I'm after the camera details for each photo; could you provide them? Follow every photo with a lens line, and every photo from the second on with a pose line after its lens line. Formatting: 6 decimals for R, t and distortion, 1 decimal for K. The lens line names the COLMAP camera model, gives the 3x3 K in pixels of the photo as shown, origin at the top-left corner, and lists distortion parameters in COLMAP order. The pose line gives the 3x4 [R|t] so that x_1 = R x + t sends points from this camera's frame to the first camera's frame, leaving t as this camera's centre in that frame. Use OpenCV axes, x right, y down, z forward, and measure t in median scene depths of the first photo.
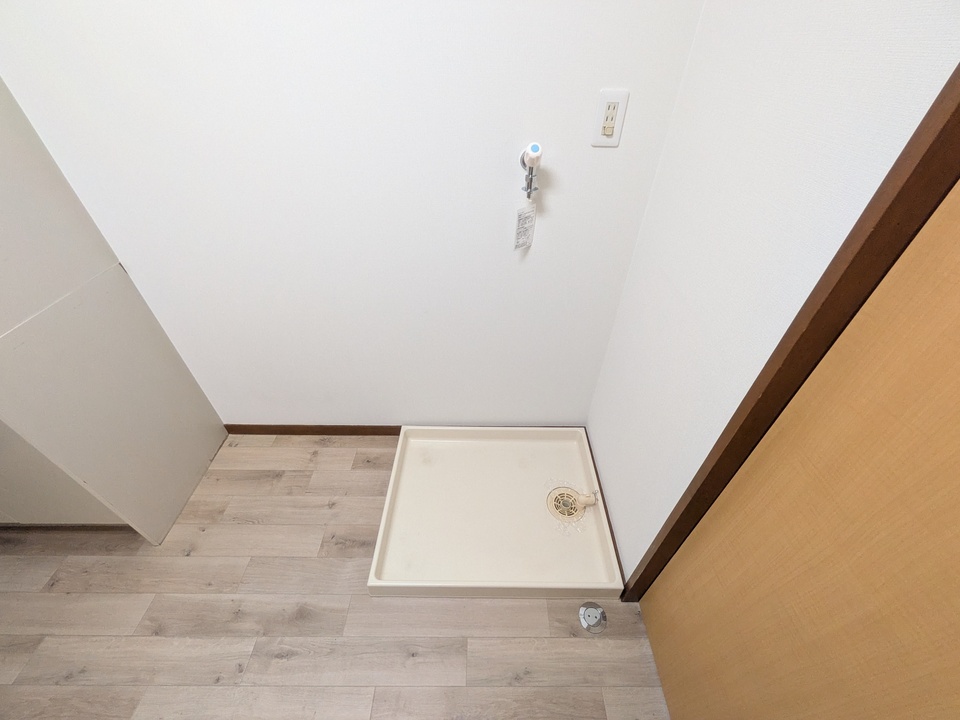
lens RADIAL K [[382.5, 0, 482.2], [0, 382.5, 358.8], [0, 0, 1]] dist [0.000780, 0.000347]
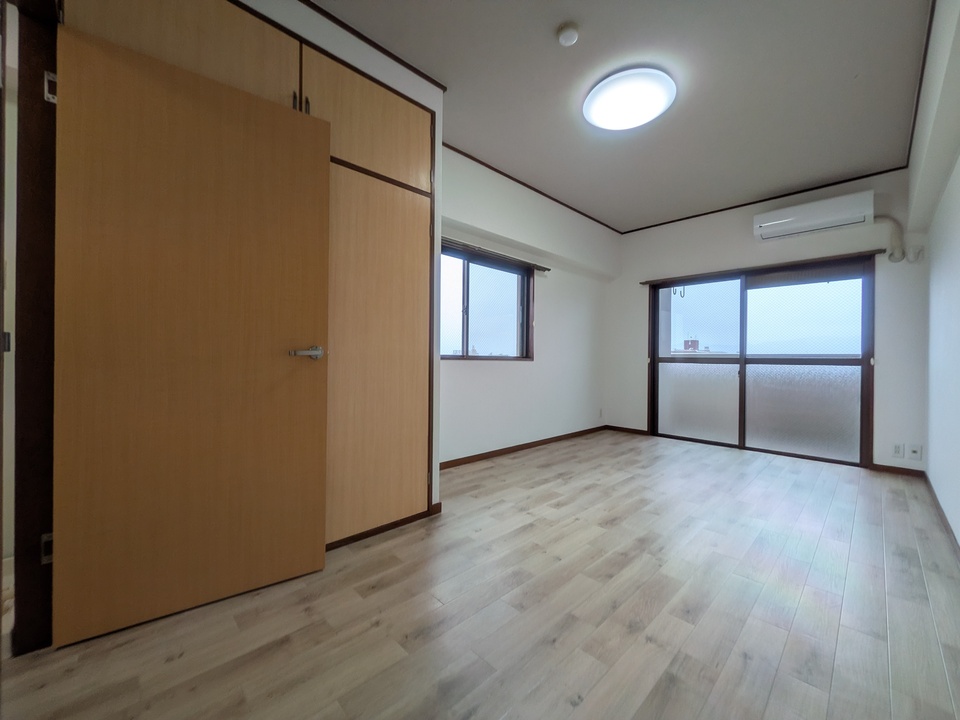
lens RADIAL K [[382.5, 0, 473.0], [0, 382.5, 358.2], [0, 0, 1]] dist [0.000780, 0.000347]
pose [[0.730558, 0.004935, 0.682833, -2.393630], [0.428504, 0.775265, -0.464056, 0.904538], [-0.531667, 0.631616, 0.564261, -0.562193]]
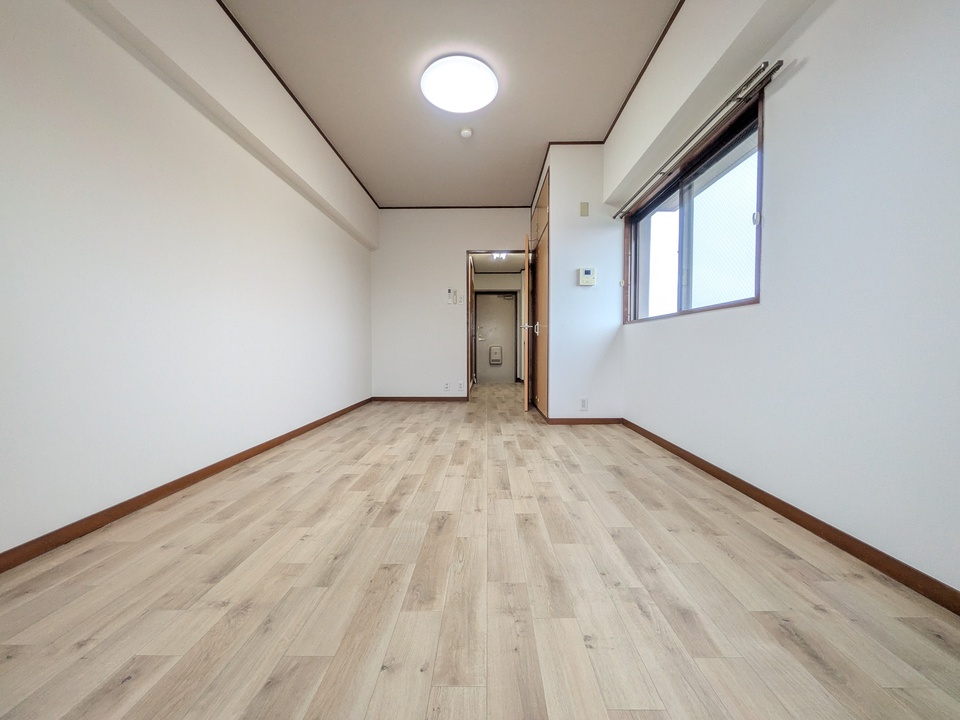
lens RADIAL K [[382.5, 0, 486.6], [0, 382.5, 362.4], [0, 0, 1]] dist [0.000780, 0.000347]
pose [[-0.000758, 0.030371, -0.999538, 0.310919], [-0.637850, 0.769790, 0.023874, 0.453220], [0.770160, 0.637574, 0.018788, 0.274075]]
